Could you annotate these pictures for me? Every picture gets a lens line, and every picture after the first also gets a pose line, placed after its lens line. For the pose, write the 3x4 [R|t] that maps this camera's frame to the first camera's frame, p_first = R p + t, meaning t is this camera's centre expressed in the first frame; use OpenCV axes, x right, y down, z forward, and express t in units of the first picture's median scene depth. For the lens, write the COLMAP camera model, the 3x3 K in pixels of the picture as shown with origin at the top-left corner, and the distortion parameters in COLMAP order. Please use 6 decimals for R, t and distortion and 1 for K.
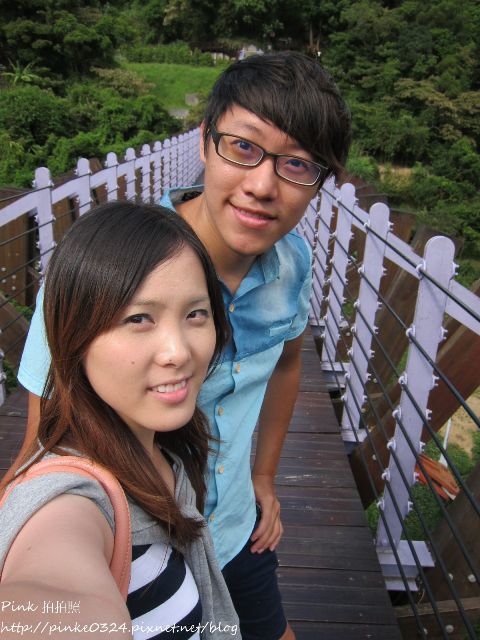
lens RADIAL K [[550.4, 0, 240.0], [0, 550.4, 320.0], [0, 0, 1]] dist [-0.040239, 0.016042]
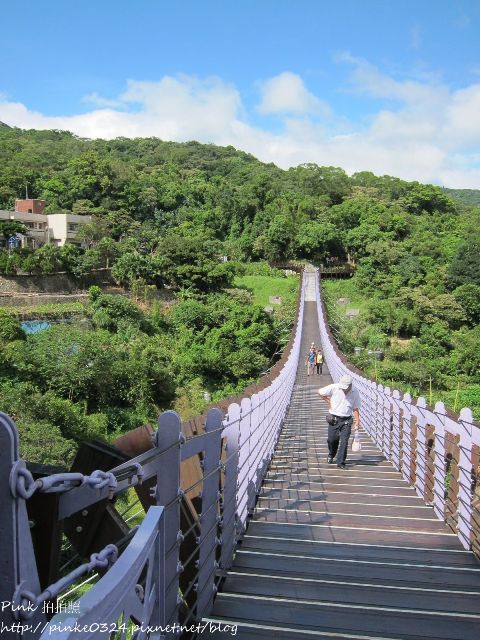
lens RADIAL K [[550.4, 0, 240.0], [0, 550.4, 320.0], [0, 0, 1]] dist [-0.040239, 0.016042]
pose [[0.994312, -0.019049, -0.104794, -0.022856], [-0.013432, 0.953597, -0.300787, 0.166875], [0.105661, 0.300483, 0.947916, -0.627019]]
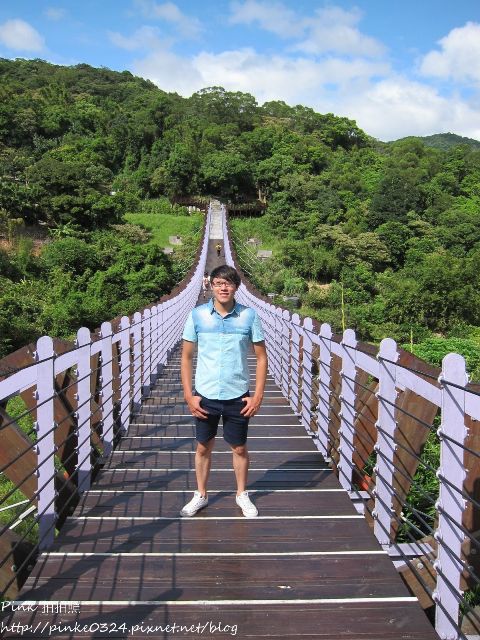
lens RADIAL K [[550.4, 0, 240.0], [0, 550.4, 320.0], [0, 0, 1]] dist [-0.040239, 0.016042]
pose [[0.997854, -0.031174, 0.057581, -0.011733], [0.042783, 0.976128, -0.212939, 0.113306], [-0.049569, 0.214945, 0.975367, -0.380578]]
